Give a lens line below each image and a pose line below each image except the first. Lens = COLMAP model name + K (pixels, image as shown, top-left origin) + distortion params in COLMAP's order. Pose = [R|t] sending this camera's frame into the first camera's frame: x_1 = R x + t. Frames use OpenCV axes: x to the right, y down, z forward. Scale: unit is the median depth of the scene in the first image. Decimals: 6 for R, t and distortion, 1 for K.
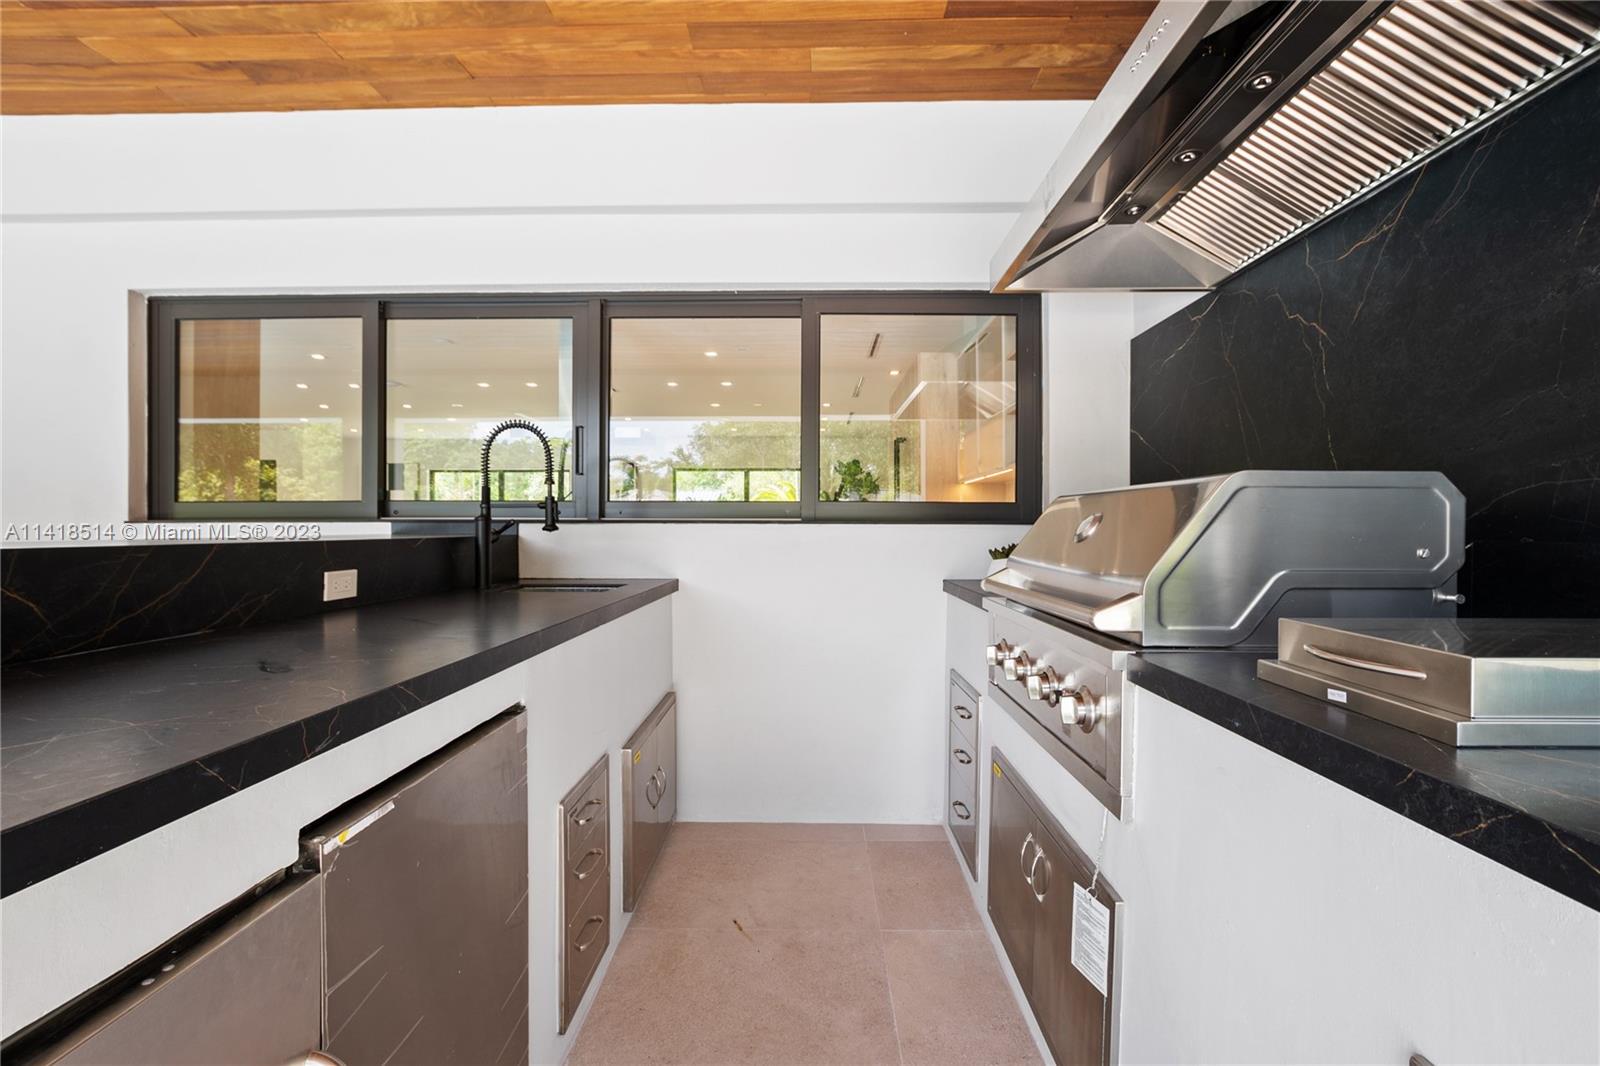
lens RADIAL K [[732.0, 0, 799.6], [0, 732.0, 541.4], [0, 0, 1]] dist [-0.012376, 0.000041]
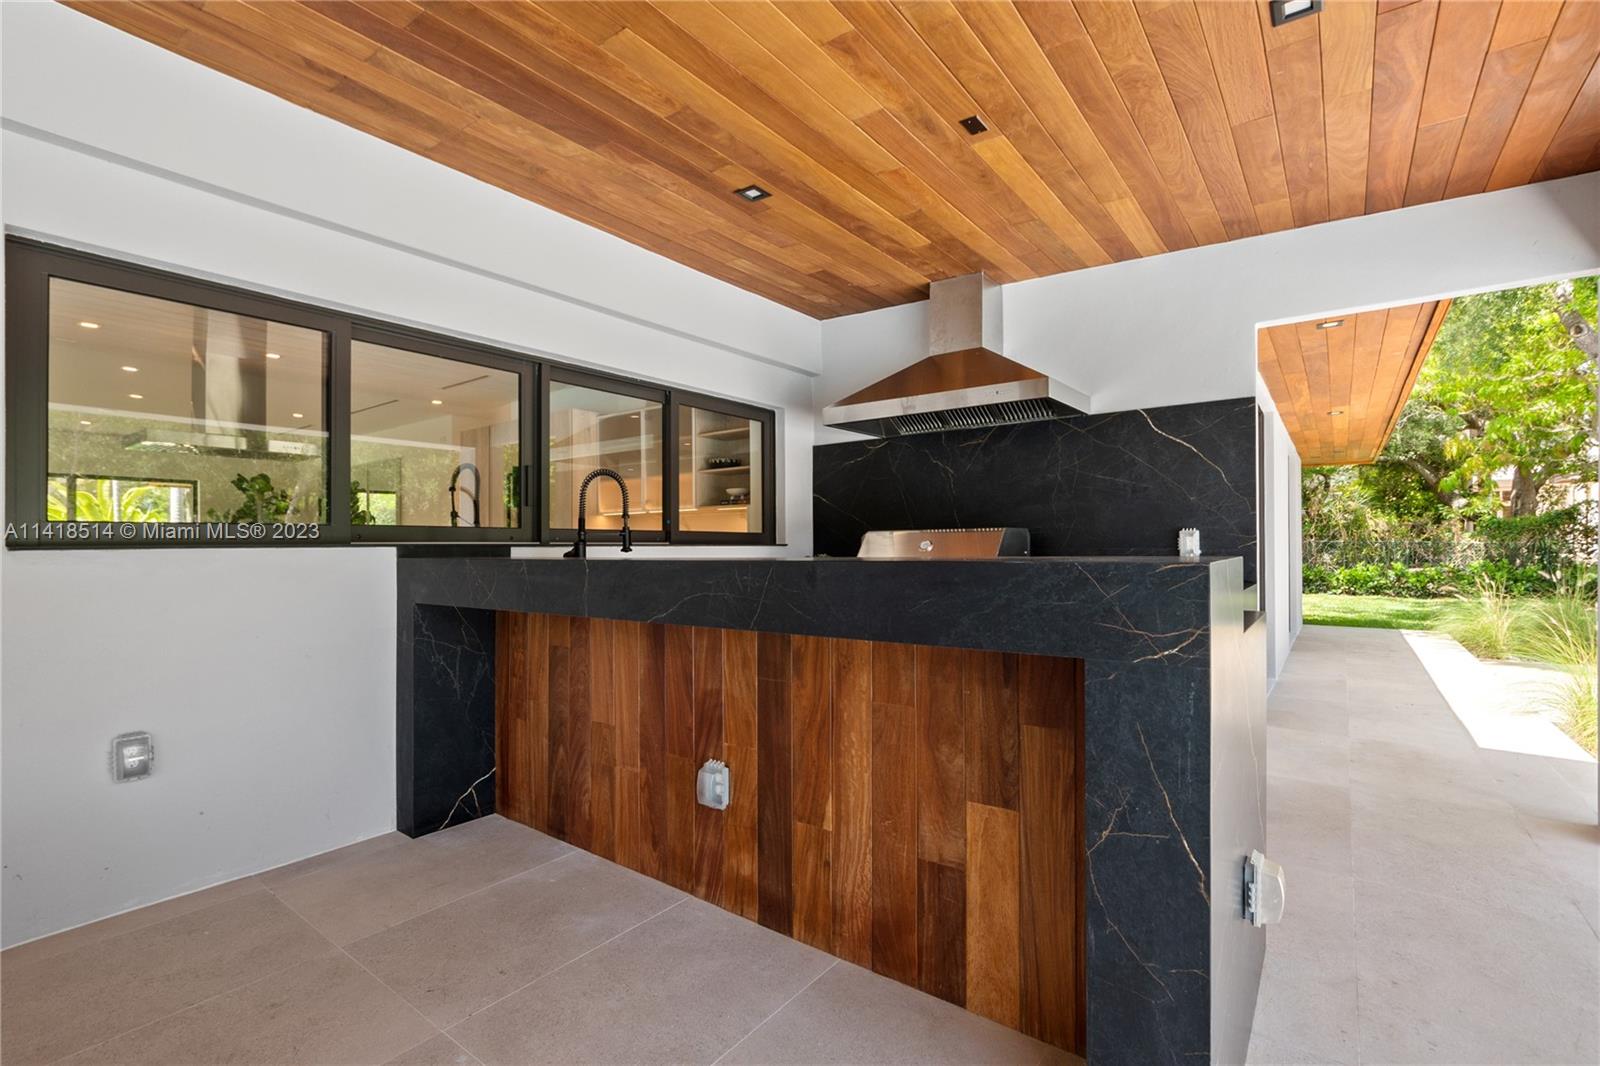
lens RADIAL K [[732.0, 0, 808.5], [0, 732.0, 531.0], [0, 0, 1]] dist [-0.012376, 0.000041]
pose [[0.576944, 0.013516, 0.816672, -1.204552], [0.023715, 0.999164, -0.033290, -0.001310], [-0.816439, 0.038574, 0.576141, -0.053113]]
